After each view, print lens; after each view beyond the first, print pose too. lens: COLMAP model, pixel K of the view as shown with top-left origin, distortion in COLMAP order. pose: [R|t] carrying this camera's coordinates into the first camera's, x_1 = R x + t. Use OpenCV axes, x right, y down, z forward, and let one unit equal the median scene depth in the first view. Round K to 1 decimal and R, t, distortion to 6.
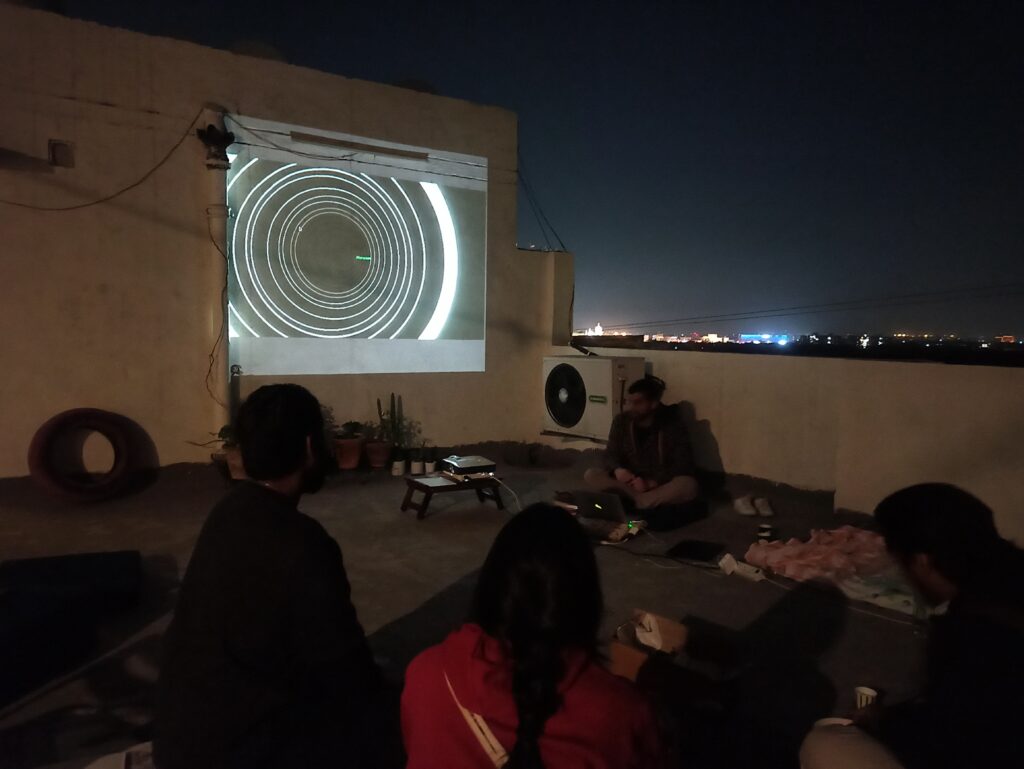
lens RADIAL K [[765.2, 0, 523.2], [0, 765.2, 386.8], [0, 0, 1]] dist [0.056535, -0.055106]
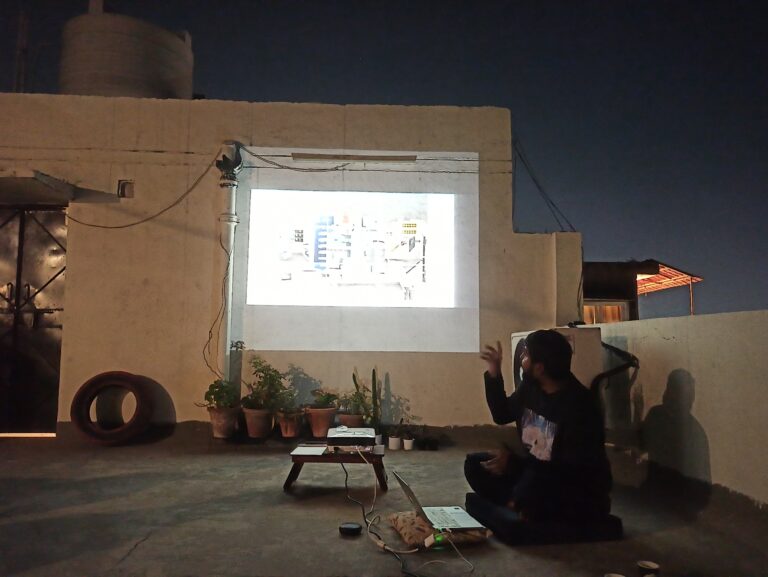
lens RADIAL K [[573.9, 0, 392.4], [0, 573.9, 290.2], [0, 0, 1]] dist [0.056535, -0.055106]
pose [[0.842966, -0.061596, -0.534430, 0.326059], [-0.034839, 0.985088, -0.168489, 0.037678], [0.536838, 0.160649, 0.828249, 0.366474]]
